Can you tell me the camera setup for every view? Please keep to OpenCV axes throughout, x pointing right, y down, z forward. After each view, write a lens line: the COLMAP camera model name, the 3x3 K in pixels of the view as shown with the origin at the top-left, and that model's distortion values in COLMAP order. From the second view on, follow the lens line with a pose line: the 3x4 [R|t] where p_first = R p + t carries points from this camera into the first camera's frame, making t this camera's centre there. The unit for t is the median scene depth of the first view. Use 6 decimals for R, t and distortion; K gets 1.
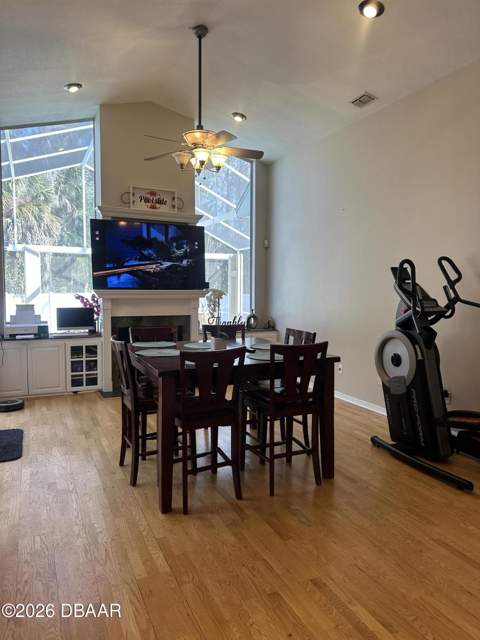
lens RADIAL K [[450.2, 0, 233.5], [0, 450.2, 319.5], [0, 0, 1]] dist [0.052166, -0.077278]
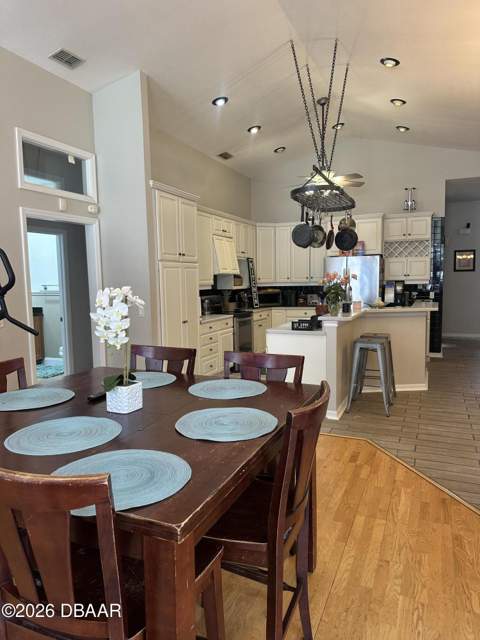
lens RADIAL K [[448.4, 0, 240.0], [0, 448.4, 320.0], [0, 0, 1]] dist [0.109726, -0.181215]
pose [[-0.681594, -0.065464, 0.728797, -0.288712], [0.060486, 0.987541, 0.145275, -0.059014], [-0.729227, 0.143101, -0.669142, 0.728243]]
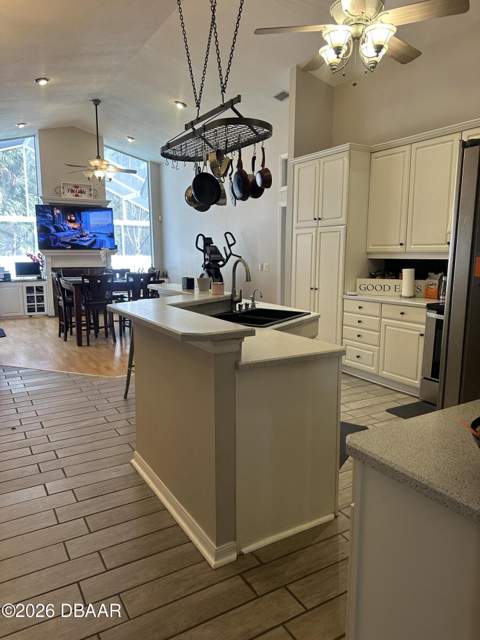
lens RADIAL K [[450.2, 0, 233.5], [0, 450.2, 319.5], [0, 0, 1]] dist [0.052166, -0.077278]
pose [[0.993912, -0.021896, 0.107984, 0.183881], [0.013175, 0.996642, 0.080820, 0.054983], [-0.109391, -0.078905, 0.990862, -0.645970]]
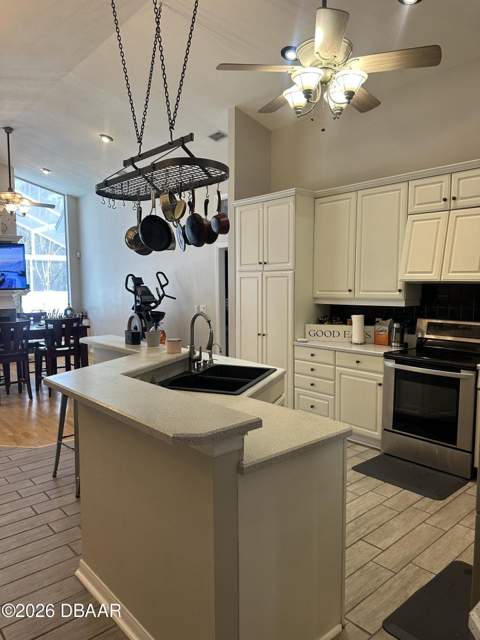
lens RADIAL K [[448.4, 0, 240.0], [0, 448.4, 320.0], [0, 0, 1]] dist [0.109726, -0.181215]
pose [[0.952596, -0.032349, 0.302513, 0.146258], [0.029411, 0.999466, 0.014263, 0.027490], [-0.302813, -0.004690, 0.953038, -0.572071]]
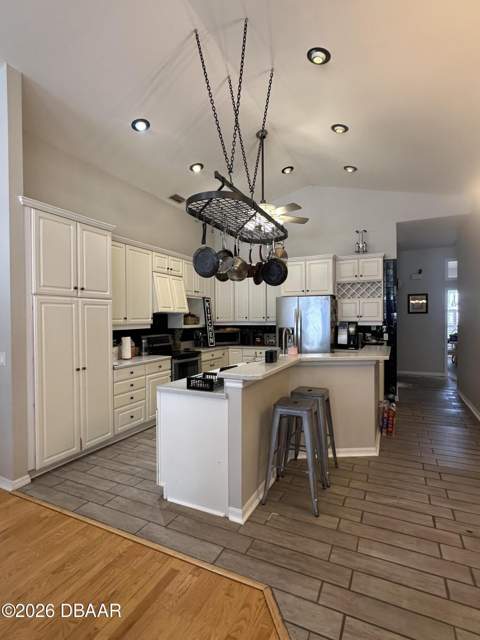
lens RADIAL K [[326.9, 0, 240.0], [0, 326.9, 320.0], [0, 0, 1]] dist [-0.002551, -0.000525]
pose [[-0.651889, -0.012071, 0.758218, -0.141319], [0.051599, 0.996850, 0.060233, -0.031676], [-0.756557, 0.078388, -0.649213, 0.355417]]
